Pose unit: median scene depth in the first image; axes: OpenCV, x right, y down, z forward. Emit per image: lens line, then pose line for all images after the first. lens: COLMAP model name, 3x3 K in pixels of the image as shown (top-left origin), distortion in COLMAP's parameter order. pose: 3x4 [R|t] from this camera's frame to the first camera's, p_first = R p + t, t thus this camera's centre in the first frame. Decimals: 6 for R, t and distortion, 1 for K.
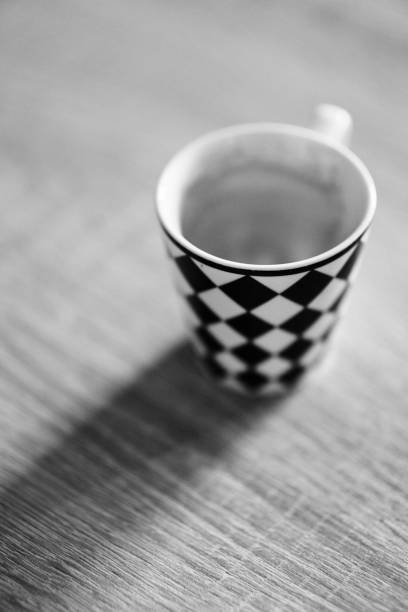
lens RADIAL K [[1749.0, 0, 204.0], [0, 1749.0, 306.0], [0, 0, 1]] dist [-0.017566, 6.725927]
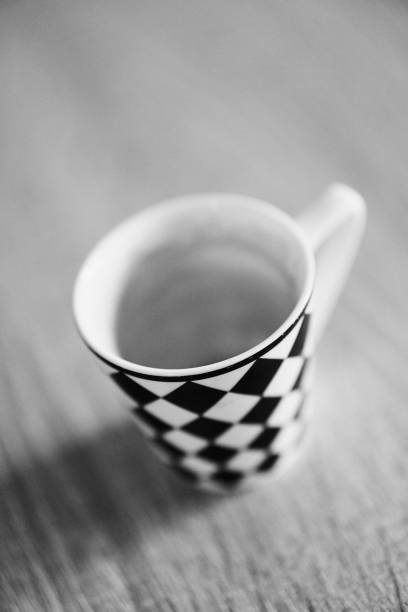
lens RADIAL K [[1749.0, 0, 204.0], [0, 1749.0, 306.0], [0, 0, 1]] dist [-0.017566, 6.725927]
pose [[0.879432, 0.204585, -0.429819, 0.430387], [-0.165234, 0.977988, 0.127424, -0.167806], [0.446427, -0.041041, 0.893879, 0.203431]]
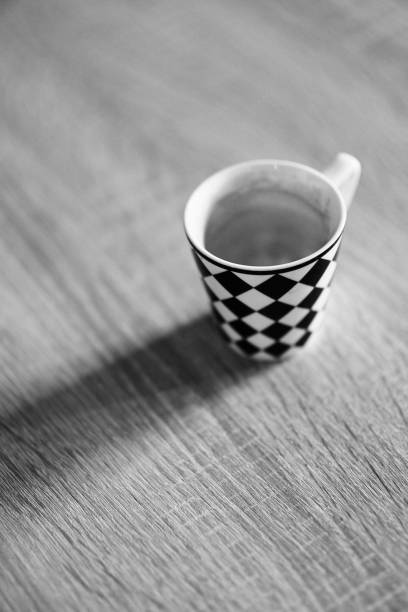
lens RADIAL K [[1749.0, 0, 204.0], [0, 1749.0, 306.0], [0, 0, 1]] dist [-0.017566, 6.725927]
pose [[0.954711, 0.165964, -0.246948, 0.338339], [-0.158000, 0.986076, 0.051870, -0.056288], [0.252118, -0.010503, 0.967640, -0.323805]]
